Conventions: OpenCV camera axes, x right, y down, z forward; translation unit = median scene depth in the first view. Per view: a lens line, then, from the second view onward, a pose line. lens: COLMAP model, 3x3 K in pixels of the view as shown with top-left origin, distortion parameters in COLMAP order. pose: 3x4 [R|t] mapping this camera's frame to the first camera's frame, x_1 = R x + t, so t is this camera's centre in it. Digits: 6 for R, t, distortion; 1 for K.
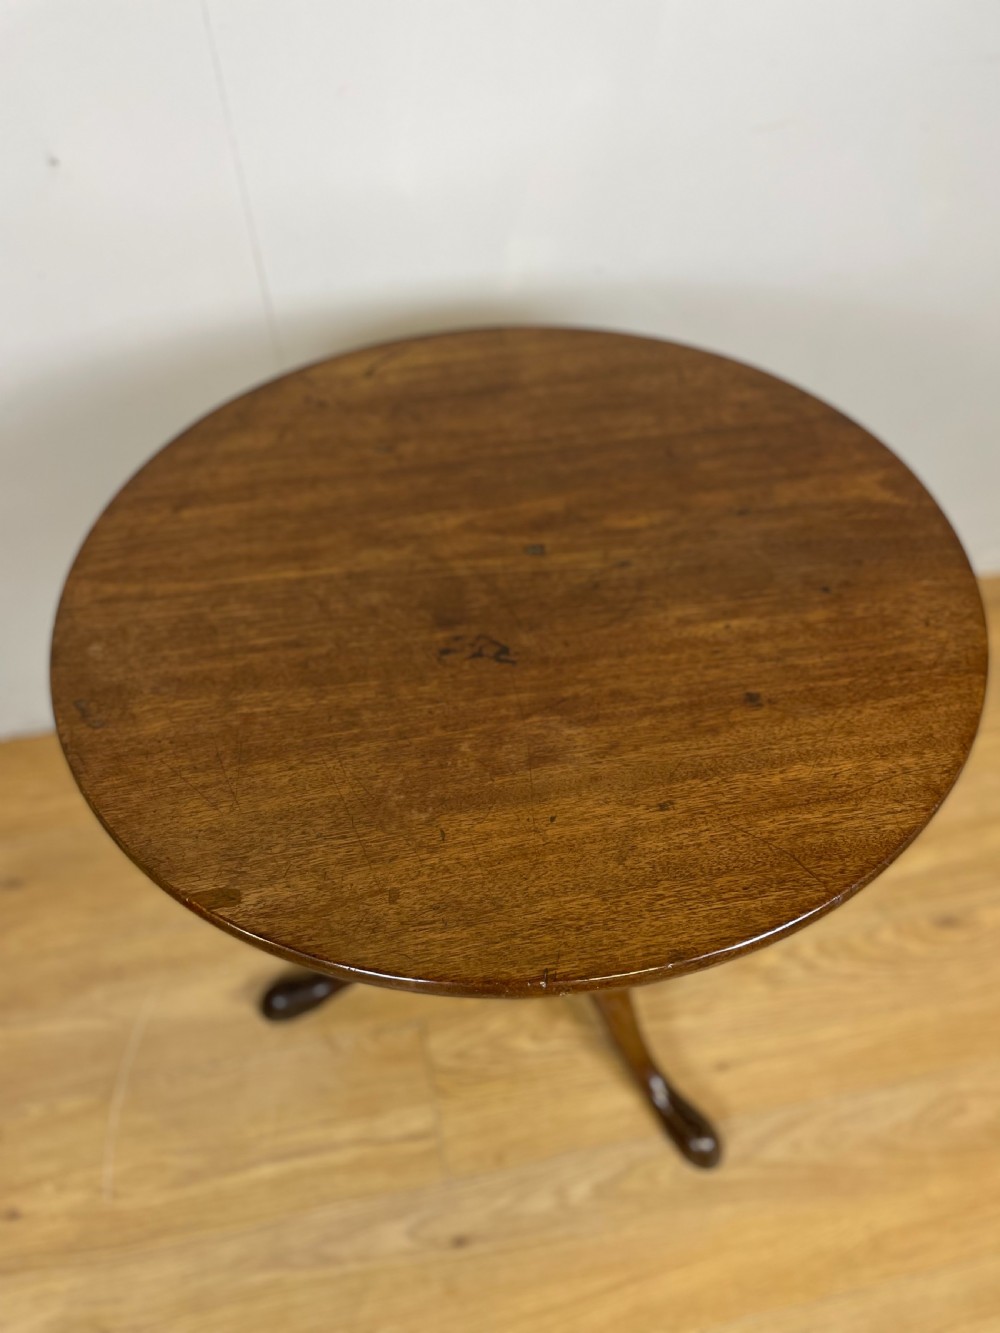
lens RADIAL K [[1013.1, 0, 498.2], [0, 1013.1, 668.4], [0, 0, 1]] dist [0.094404, -0.122753]
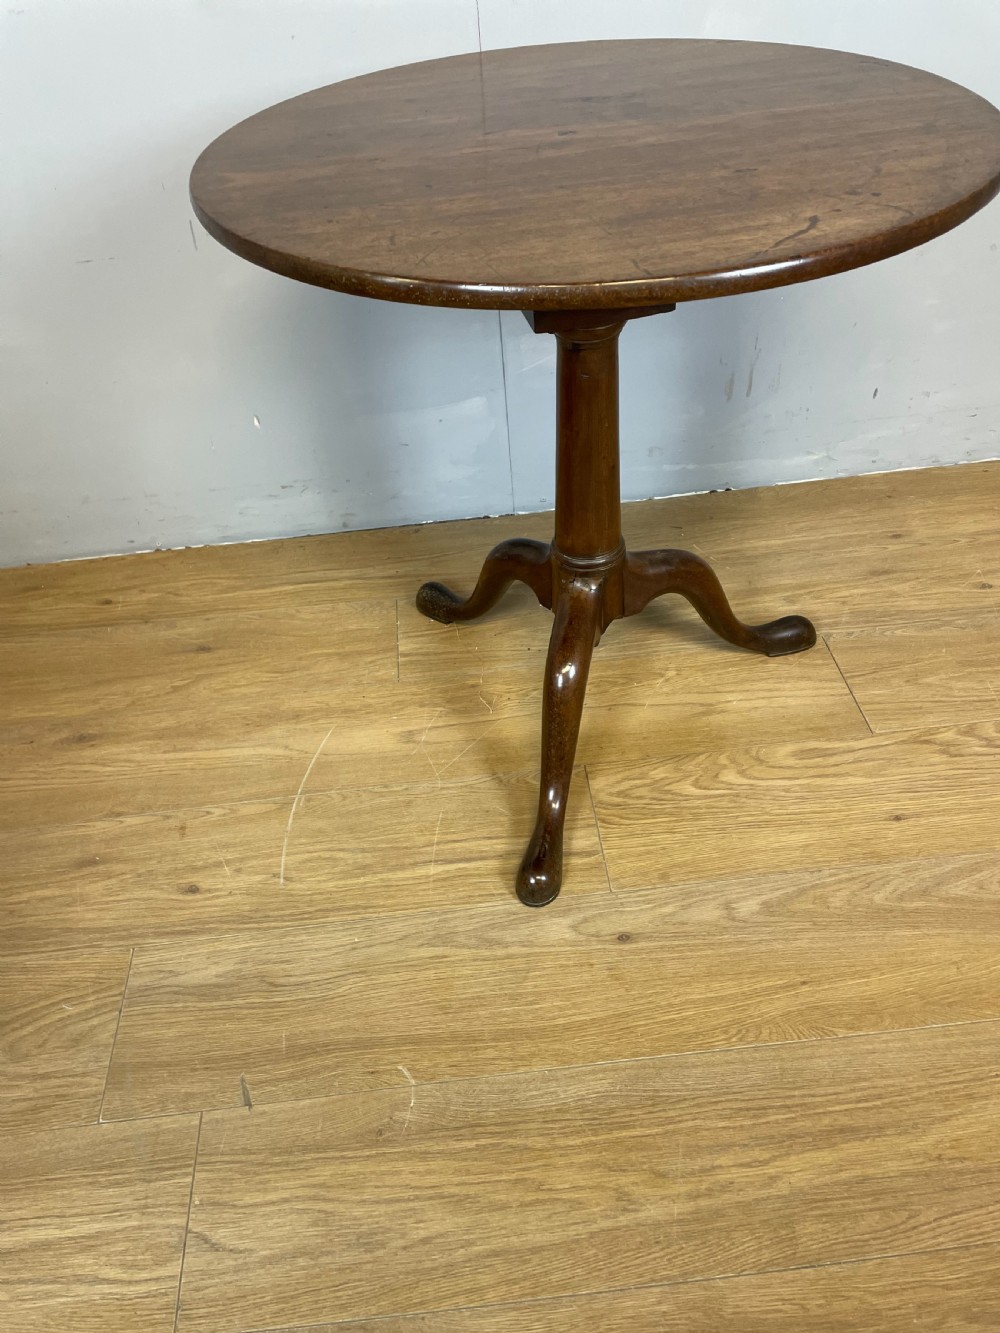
lens RADIAL K [[1011.7, 0, 489.4], [0, 1011.7, 652.9], [0, 0, 1]] dist [0.092796, -0.119451]
pose [[0.991901, 0.042367, -0.119737, -0.057716], [-0.055923, 0.992109, -0.112220, 0.385523], [0.114038, 0.118007, 0.986443, -0.017073]]
